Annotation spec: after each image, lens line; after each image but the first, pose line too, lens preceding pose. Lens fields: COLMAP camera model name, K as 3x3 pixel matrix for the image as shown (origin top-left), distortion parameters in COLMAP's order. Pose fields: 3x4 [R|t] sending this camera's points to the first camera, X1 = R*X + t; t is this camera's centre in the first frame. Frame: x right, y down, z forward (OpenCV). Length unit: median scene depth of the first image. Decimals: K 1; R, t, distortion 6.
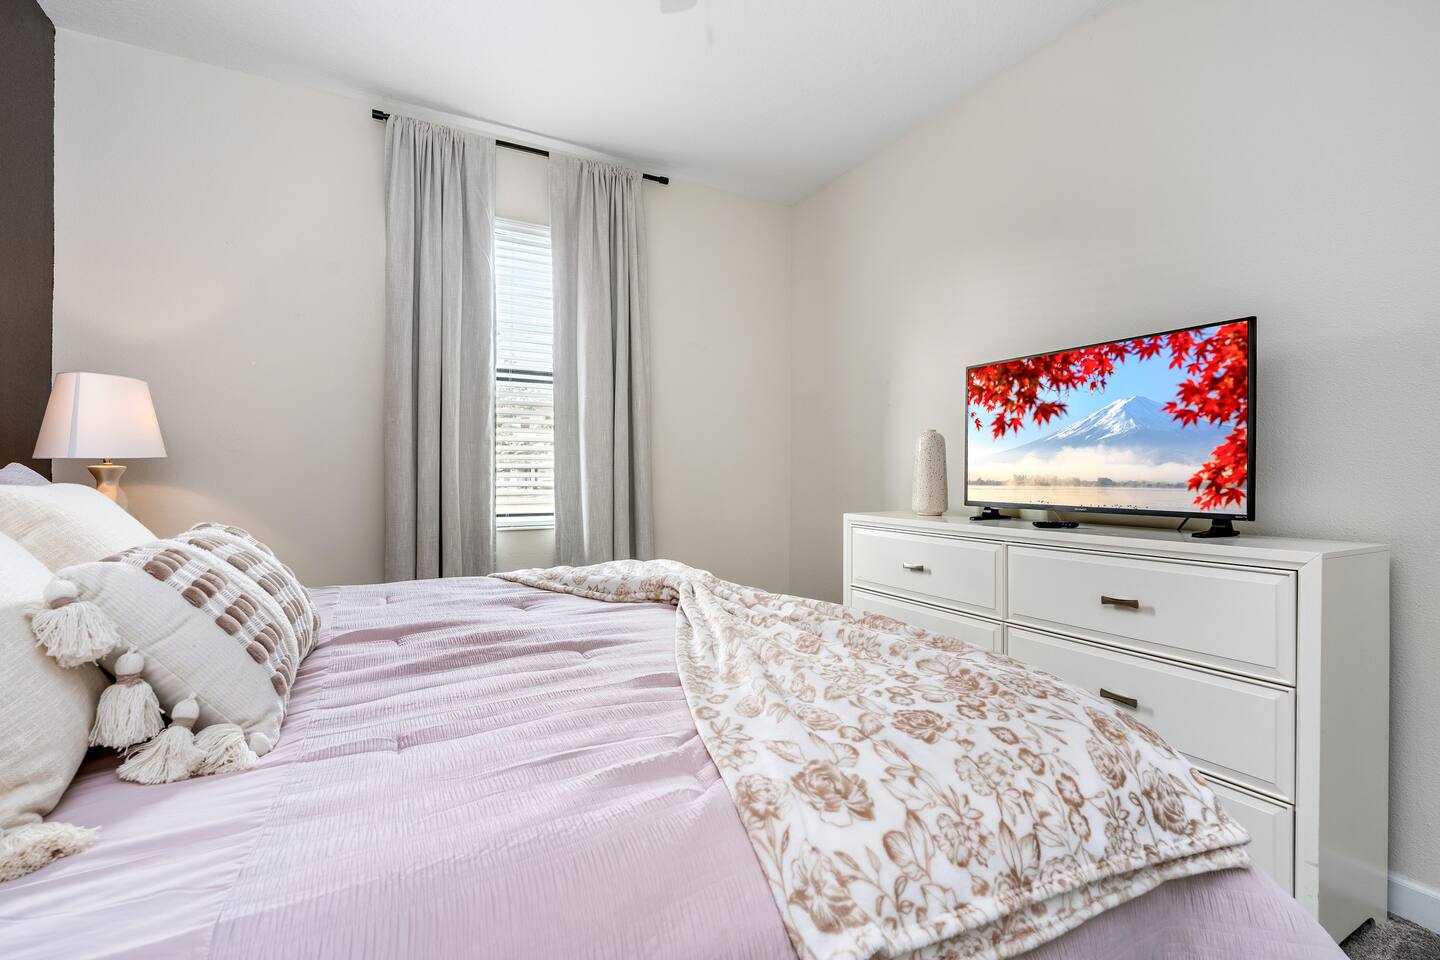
lens RADIAL K [[649.0, 0, 719.8], [0, 649.0, 475.2], [0, 0, 1]] dist [-0.001126, 0.000257]
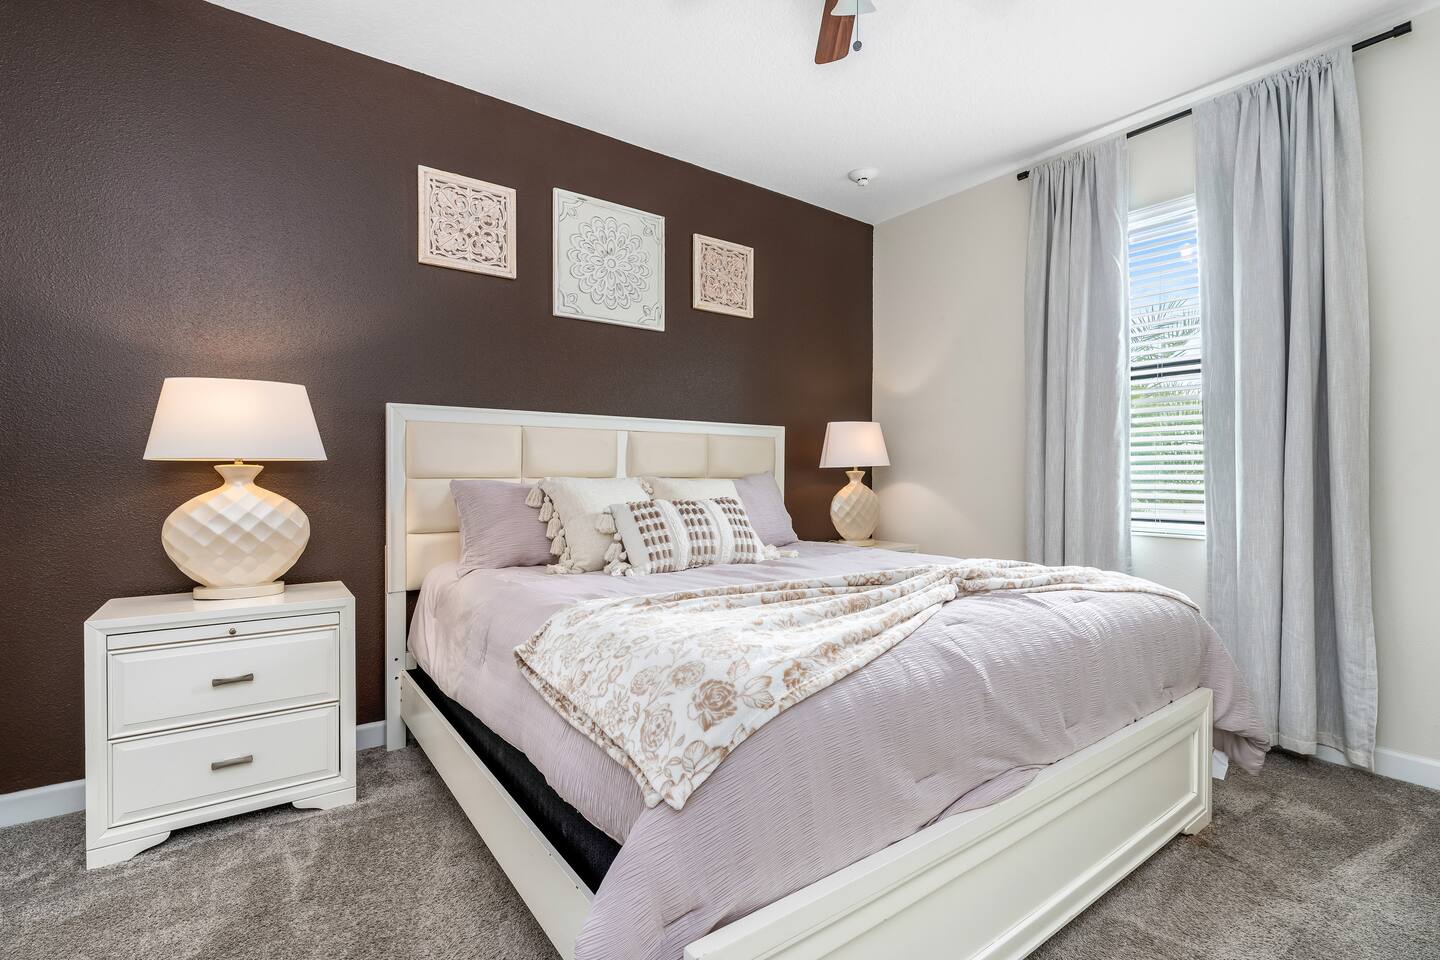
lens RADIAL K [[649.0, 0, 717.6], [0, 649.0, 478.7], [0, 0, 1]] dist [-0.001126, 0.000257]
pose [[0.139044, 0.004092, -0.990278, 0.570527], [-0.006077, 0.999976, 0.003279, 0.002206], [0.990268, 0.005562, 0.139066, 0.274699]]
